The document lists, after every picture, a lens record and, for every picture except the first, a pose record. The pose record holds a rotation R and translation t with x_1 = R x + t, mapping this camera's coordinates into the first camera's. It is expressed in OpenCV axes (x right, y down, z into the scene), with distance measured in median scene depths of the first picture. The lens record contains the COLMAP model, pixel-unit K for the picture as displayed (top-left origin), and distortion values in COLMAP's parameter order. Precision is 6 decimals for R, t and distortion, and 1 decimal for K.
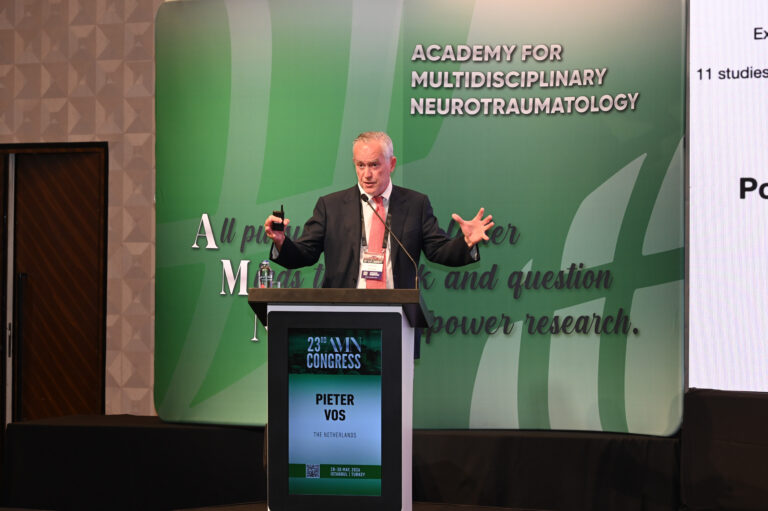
lens RADIAL K [[2755.7, 0, 384.0], [0, 2755.7, 255.5], [0, 0, 1]] dist [-0.016327, -0.666360]
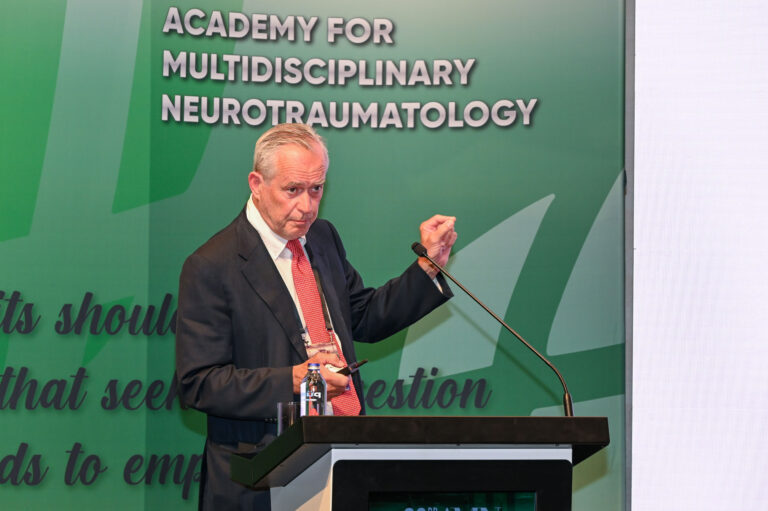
lens RADIAL K [[2847.4, 0, 384.0], [0, 2847.4, 255.5], [0, 0, 1]] dist [-0.110007, 2.476329]
pose [[0.896026, 0.019544, 0.443571, -0.223486], [-0.003653, 0.999321, -0.036652, 0.001054], [-0.443986, 0.031221, 0.895490, 0.419561]]
